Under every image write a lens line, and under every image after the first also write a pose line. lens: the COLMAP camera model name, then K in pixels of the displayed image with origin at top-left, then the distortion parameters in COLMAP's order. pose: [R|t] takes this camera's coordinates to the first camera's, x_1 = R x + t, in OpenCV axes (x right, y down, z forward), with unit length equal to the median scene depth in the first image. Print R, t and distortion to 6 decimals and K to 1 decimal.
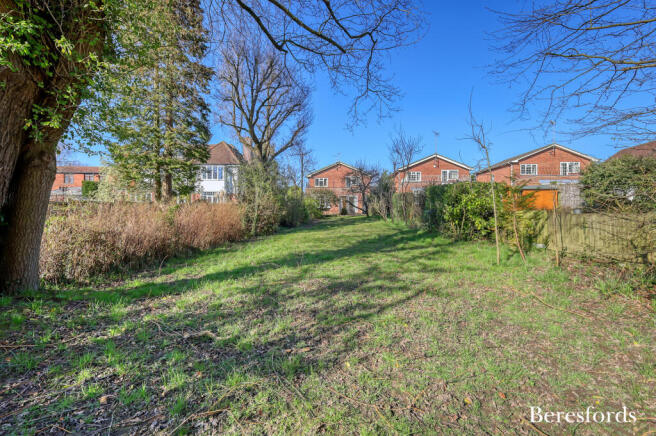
lens RADIAL K [[285.9, 0, 328.4], [0, 285.9, 218.3], [0, 0, 1]] dist [0.000186, -0.000971]
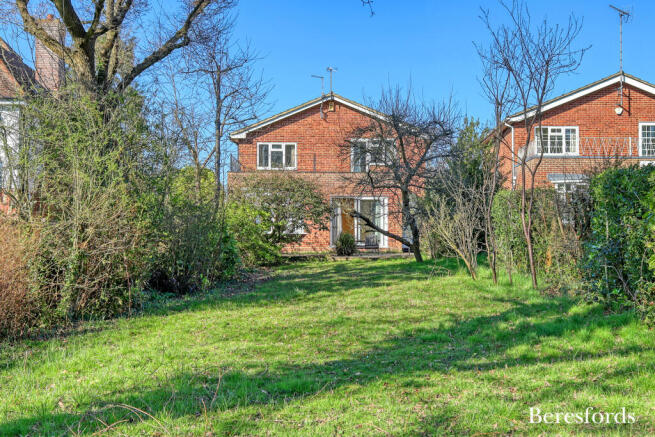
lens RADIAL K [[566.2, 0, 327.3], [0, 566.2, 218.7], [0, 0, 1]] dist [-0.005639, -0.007138]
pose [[0.997189, -0.000779, 0.074927, -0.015905], [0.001928, 0.999882, -0.015268, -0.044612], [-0.074906, 0.015370, 0.997072, 0.353970]]
